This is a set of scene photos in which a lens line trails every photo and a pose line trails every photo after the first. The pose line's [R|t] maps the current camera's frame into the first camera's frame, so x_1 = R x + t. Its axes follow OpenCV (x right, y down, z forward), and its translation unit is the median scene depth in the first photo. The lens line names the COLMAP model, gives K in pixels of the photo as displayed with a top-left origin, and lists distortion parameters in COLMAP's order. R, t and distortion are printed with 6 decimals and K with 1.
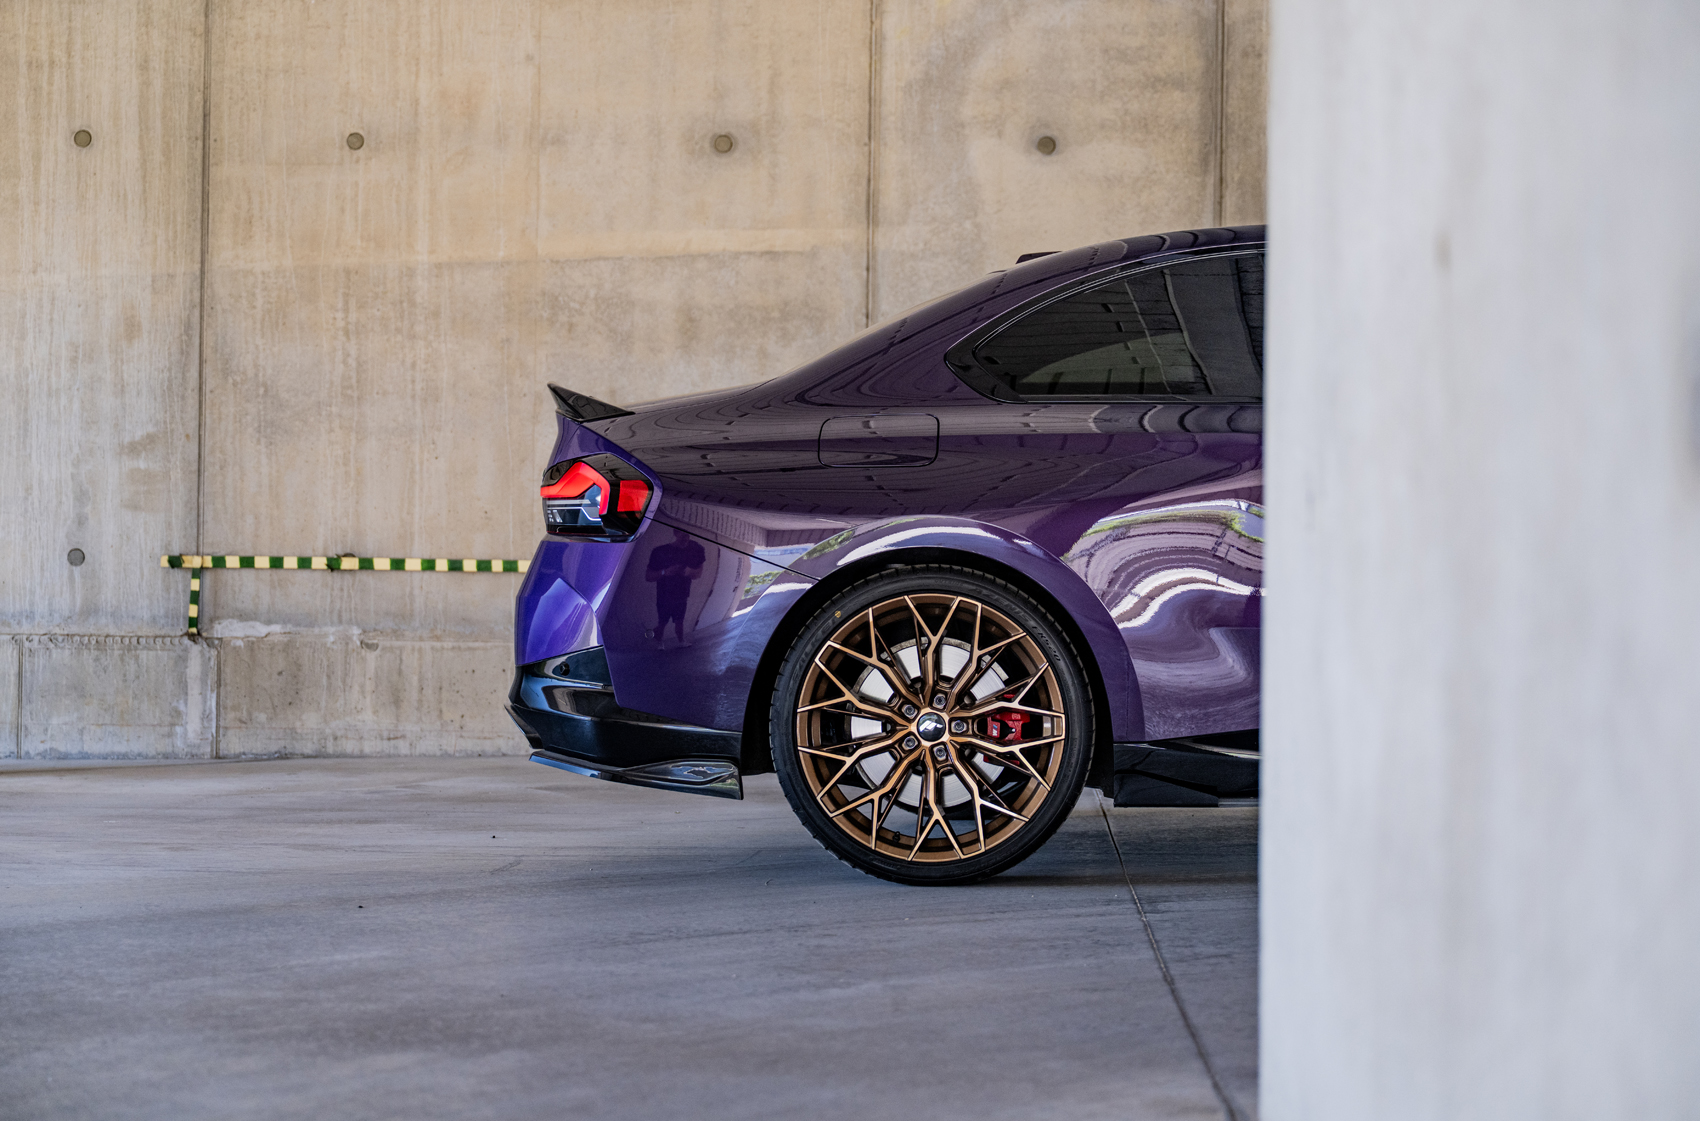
lens RADIAL K [[2705.5, 0, 850.2], [0, 2705.5, 557.5], [0, 0, 1]] dist [0.002605, 0.000000]
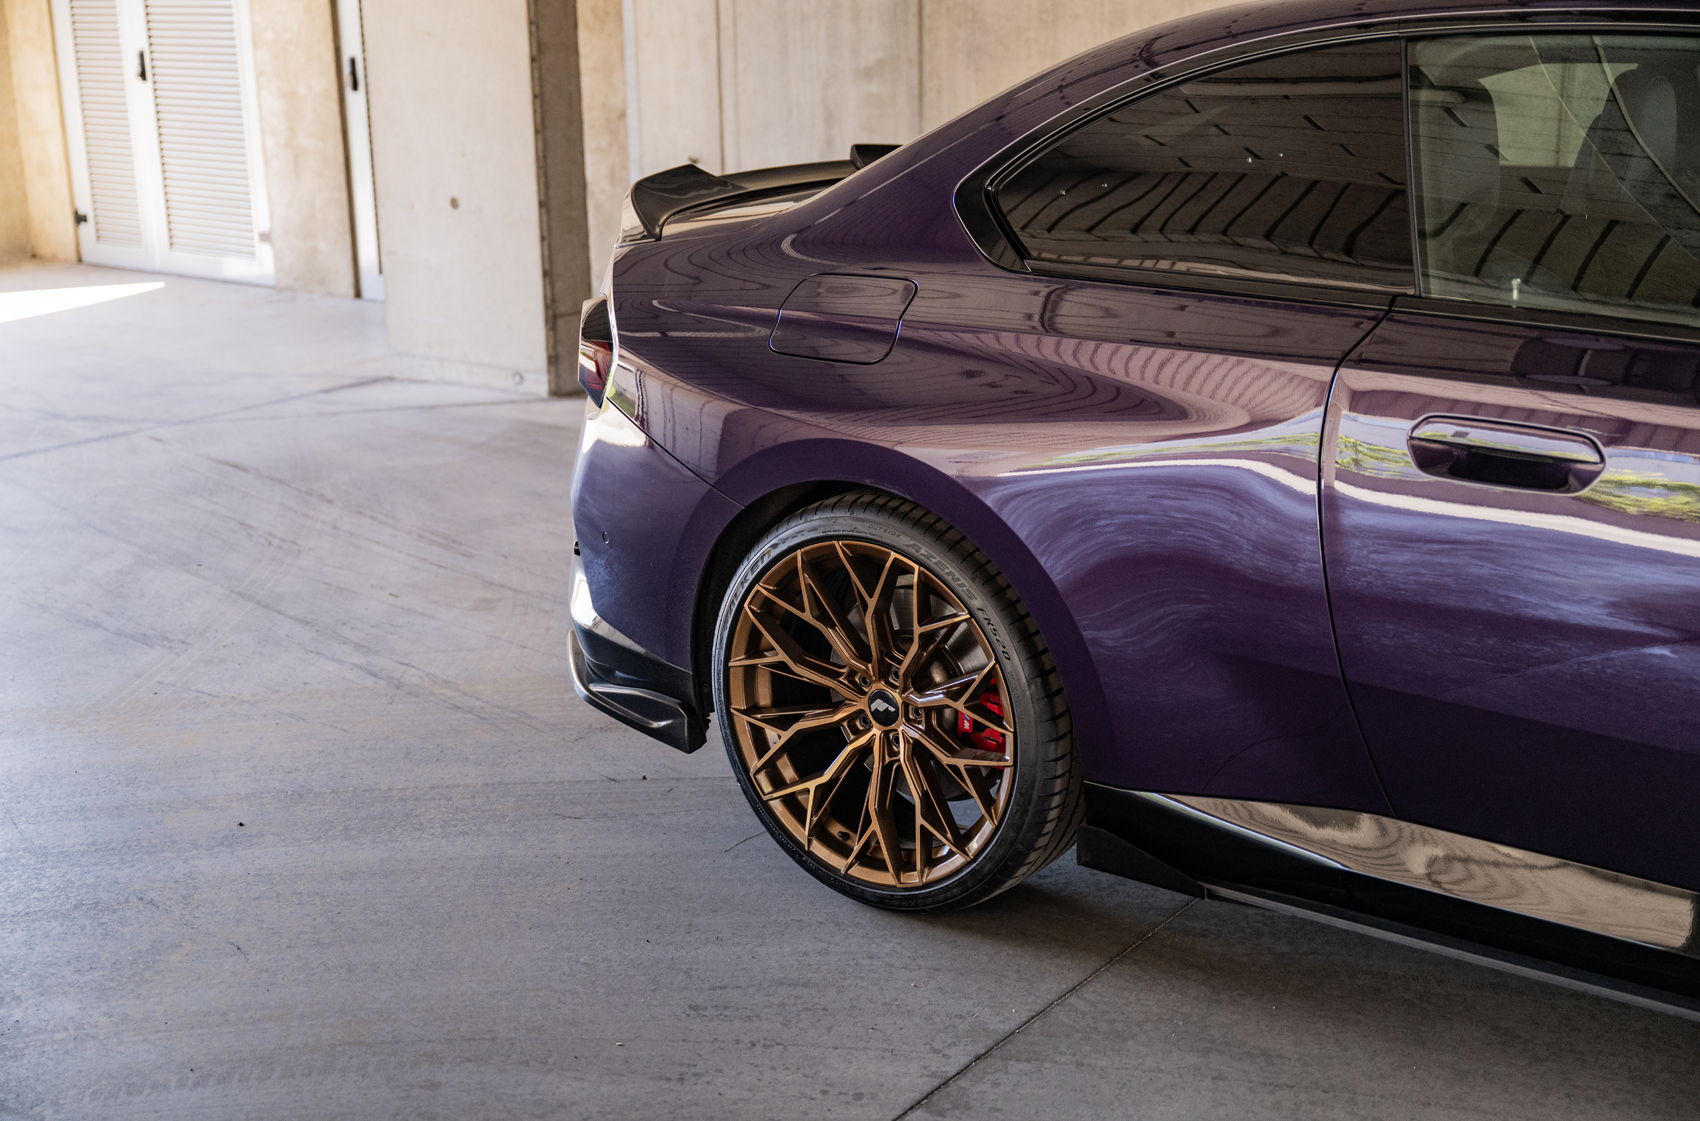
lens RADIAL K [[2068.6, 0, 850.9], [0, 2068.6, 562.4], [0, 0, 1]] dist [-0.026318, 0.000000]
pose [[0.831075, 0.129112, -0.540966, 0.188043], [0.027540, 0.961933, 0.271893, -0.075972], [0.555478, -0.240862, 0.795883, 0.313961]]
